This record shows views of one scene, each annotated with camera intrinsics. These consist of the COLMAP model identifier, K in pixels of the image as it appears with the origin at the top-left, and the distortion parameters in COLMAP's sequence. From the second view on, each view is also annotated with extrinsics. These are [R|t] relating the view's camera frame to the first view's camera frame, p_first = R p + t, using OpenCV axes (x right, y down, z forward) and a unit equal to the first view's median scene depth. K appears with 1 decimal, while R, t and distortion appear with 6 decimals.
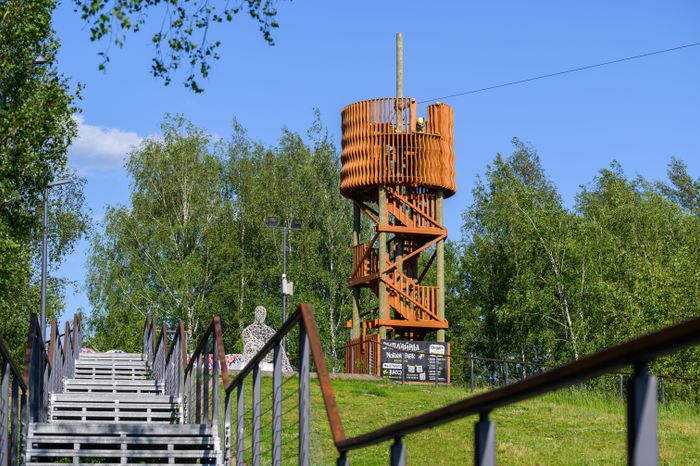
lens RADIAL K [[1767.0, 0, 350.0], [0, 1767.0, 233.0], [0, 0, 1]] dist [0.007258, 0.040679]
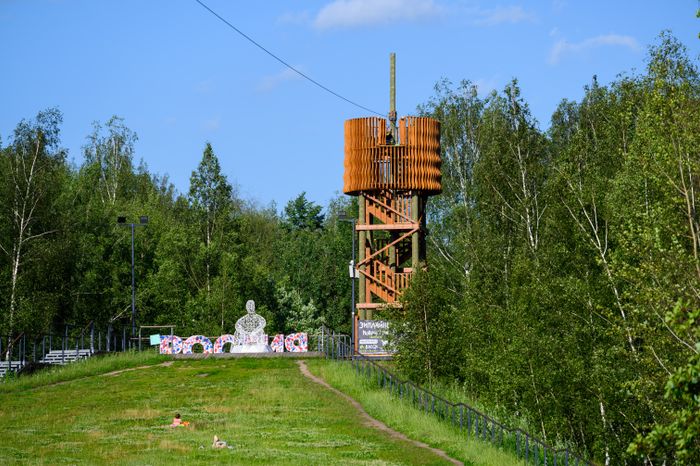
lens RADIAL K [[4036.5, 0, 350.0], [0, 4036.5, 233.0], [0, 0, 1]] dist [-0.015427, -2.005233]
pose [[0.834432, -0.049131, -0.548916, 1.519167], [0.091633, 0.994523, 0.050281, -0.137589], [0.543439, -0.092255, 0.834364, -1.294435]]
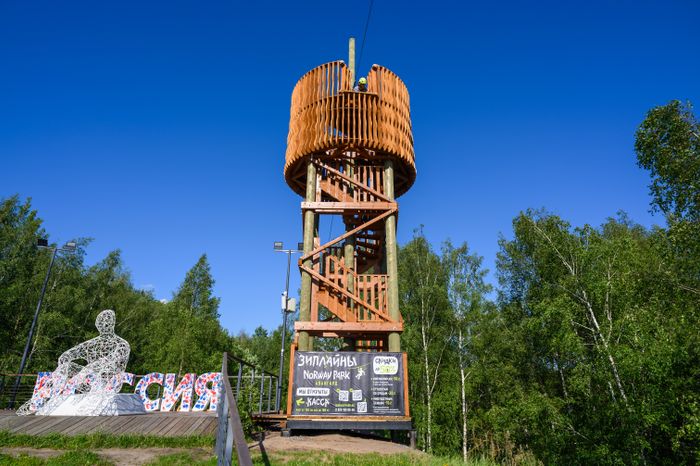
lens RADIAL K [[404.0, 0, 350.0], [0, 404.0, 233.0], [0, 0, 1]] dist [-0.003628, -0.000653]
pose [[0.918958, -0.147008, -0.365930, 0.100778], [0.058308, 0.968372, -0.242602, 0.054319], [0.390021, 0.201604, 0.898465, 0.846294]]
